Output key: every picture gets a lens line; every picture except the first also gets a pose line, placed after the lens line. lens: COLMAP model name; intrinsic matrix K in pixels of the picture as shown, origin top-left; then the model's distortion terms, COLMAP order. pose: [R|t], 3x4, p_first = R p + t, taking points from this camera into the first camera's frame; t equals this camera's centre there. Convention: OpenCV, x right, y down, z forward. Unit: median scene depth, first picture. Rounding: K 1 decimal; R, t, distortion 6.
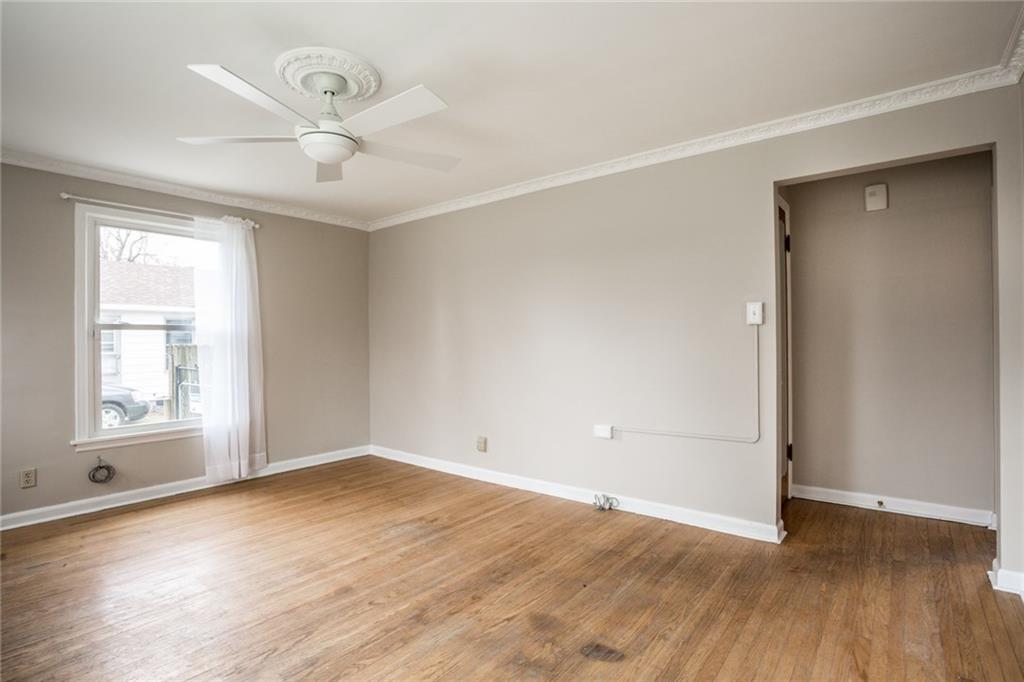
lens RADIAL K [[511.7, 0, 509.9], [0, 511.7, 337.1], [0, 0, 1]] dist [-0.072866, 0.033327]
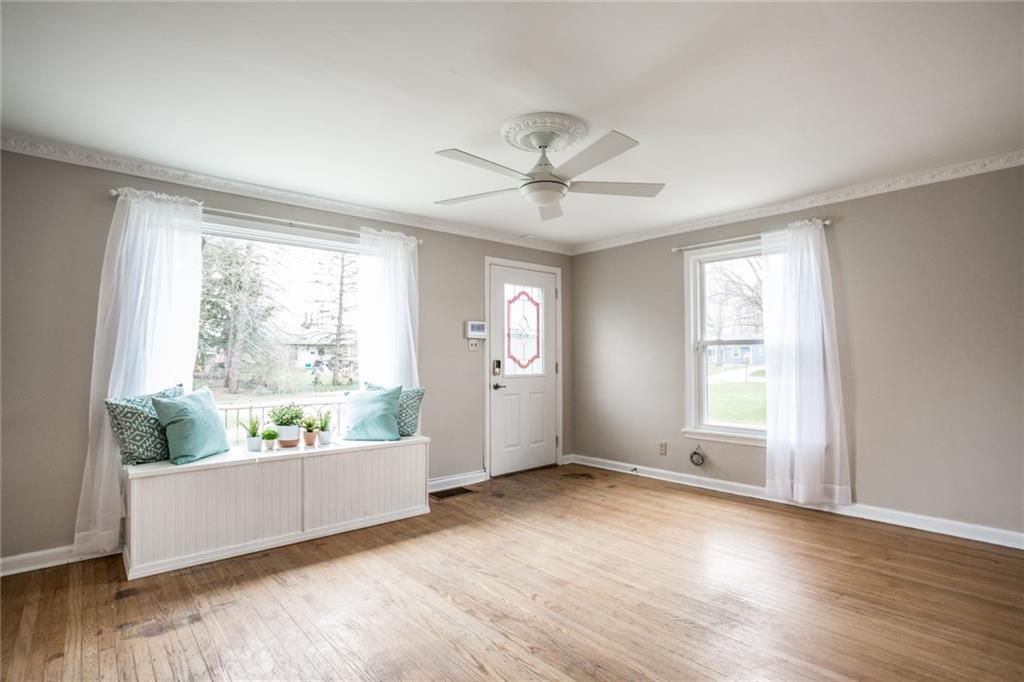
lens RADIAL K [[508.4, 0, 503.9], [0, 508.4, 346.2], [0, 0, 1]] dist [-0.080523, 0.036999]
pose [[-0.180130, -0.011234, -0.983579, 0.586868], [0.011240, 0.999846, -0.013478, -0.002017], [0.983579, -0.013483, -0.179976, 0.810671]]
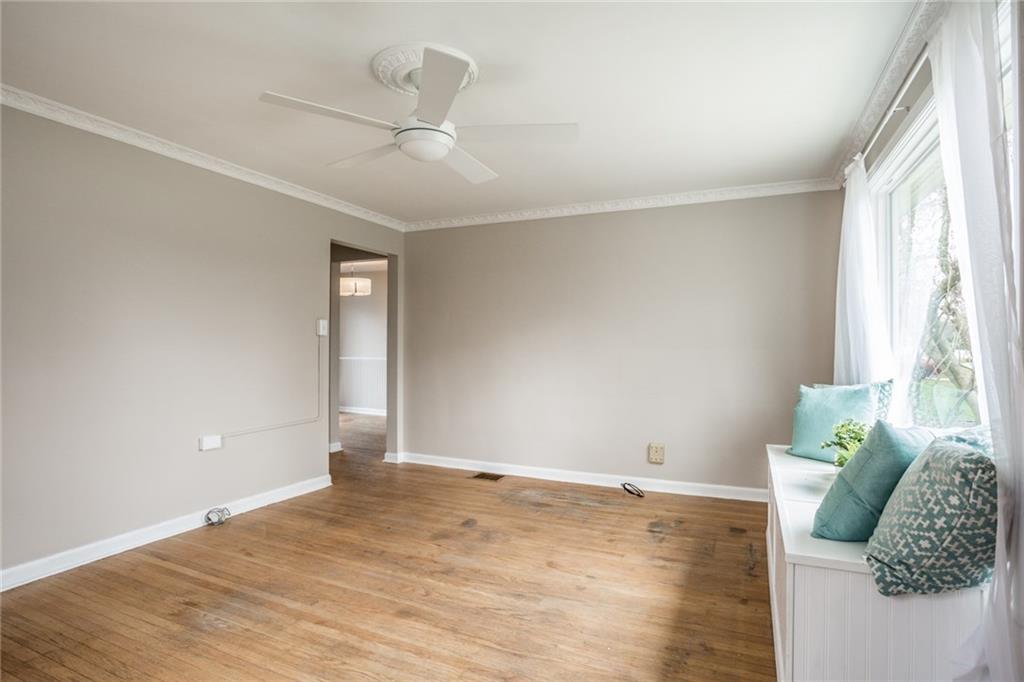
lens RADIAL K [[529.3, 0, 512.0], [0, 529.3, 341.0], [0, 0, 1]] dist [-0.037247, 0.000056]
pose [[-0.251147, 0.015990, 0.967817, -0.995442], [-0.008306, 0.999791, -0.018674, 0.012150], [-0.967913, -0.012729, -0.250962, 0.790931]]
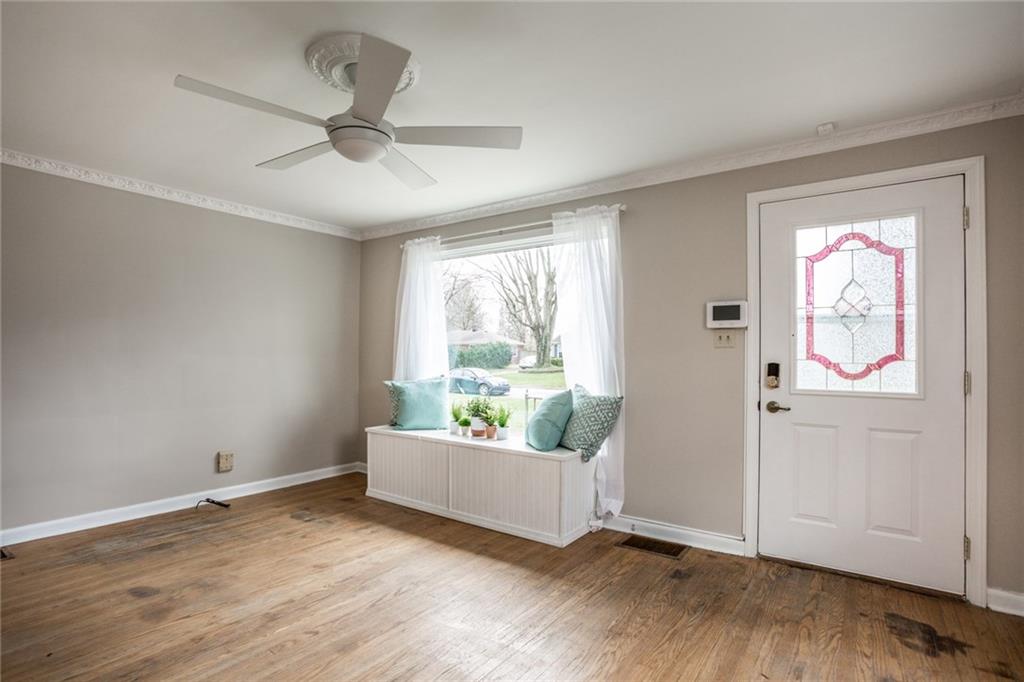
lens RADIAL K [[508.4, 0, 503.9], [0, 508.4, 346.2], [0, 0, 1]] dist [-0.080523, 0.036999]
pose [[-0.999073, -0.000124, -0.043037, -0.420680], [0.000947, 0.999690, -0.024862, 0.011951], [0.043027, -0.024880, -0.998764, 1.391761]]
